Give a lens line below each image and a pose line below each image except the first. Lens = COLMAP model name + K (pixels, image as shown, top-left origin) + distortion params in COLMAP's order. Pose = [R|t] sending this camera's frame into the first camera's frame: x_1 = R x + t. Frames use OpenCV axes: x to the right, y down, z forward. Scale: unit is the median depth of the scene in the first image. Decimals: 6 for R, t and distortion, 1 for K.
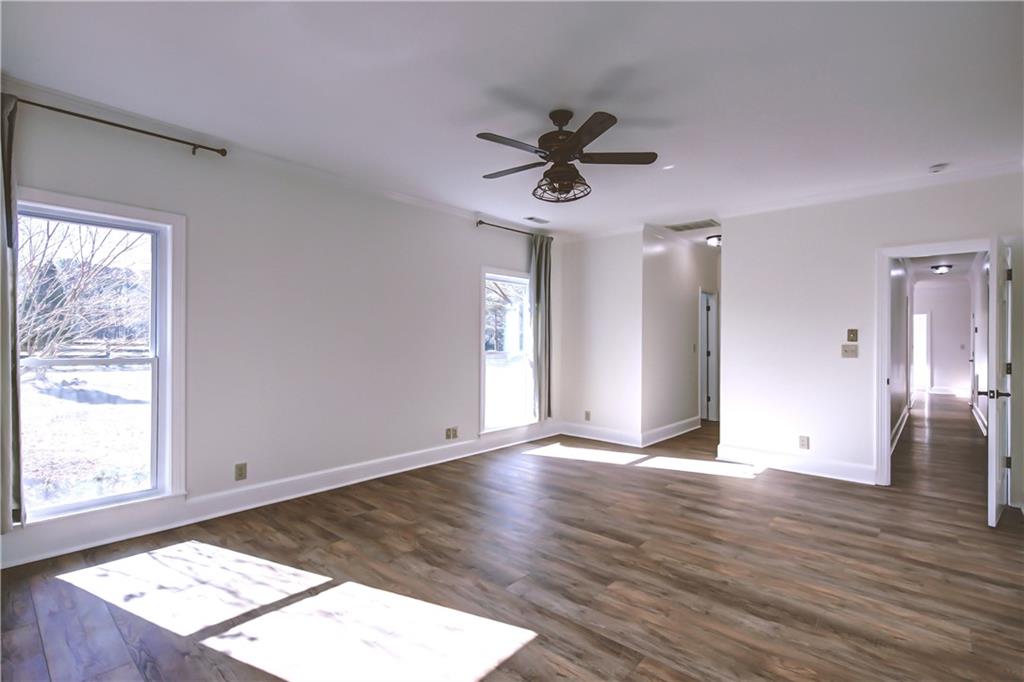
lens RADIAL K [[481.4, 0, 517.7], [0, 481.4, 343.7], [0, 0, 1]] dist [-0.002582, 0.000128]
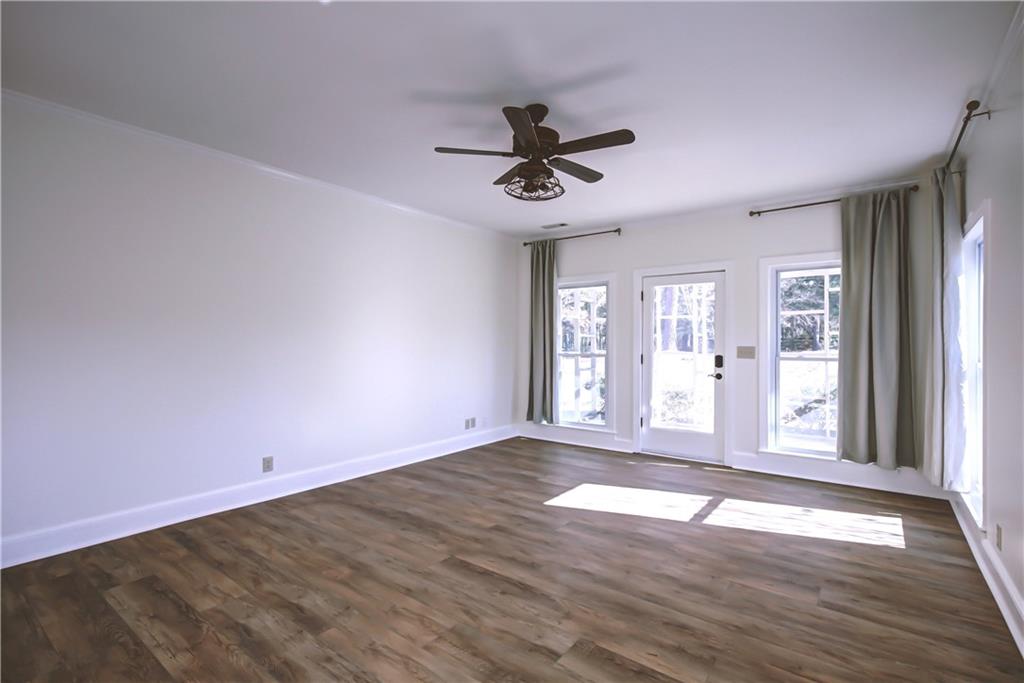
lens RADIAL K [[481.4, 0, 517.7], [0, 481.4, 344.2], [0, 0, 1]] dist [-0.002582, 0.000128]
pose [[-0.996929, -0.009259, -0.077756, 0.204846], [-0.009988, 0.999910, 0.008989, -0.008828], [0.077666, 0.009738, -0.996932, 2.031005]]
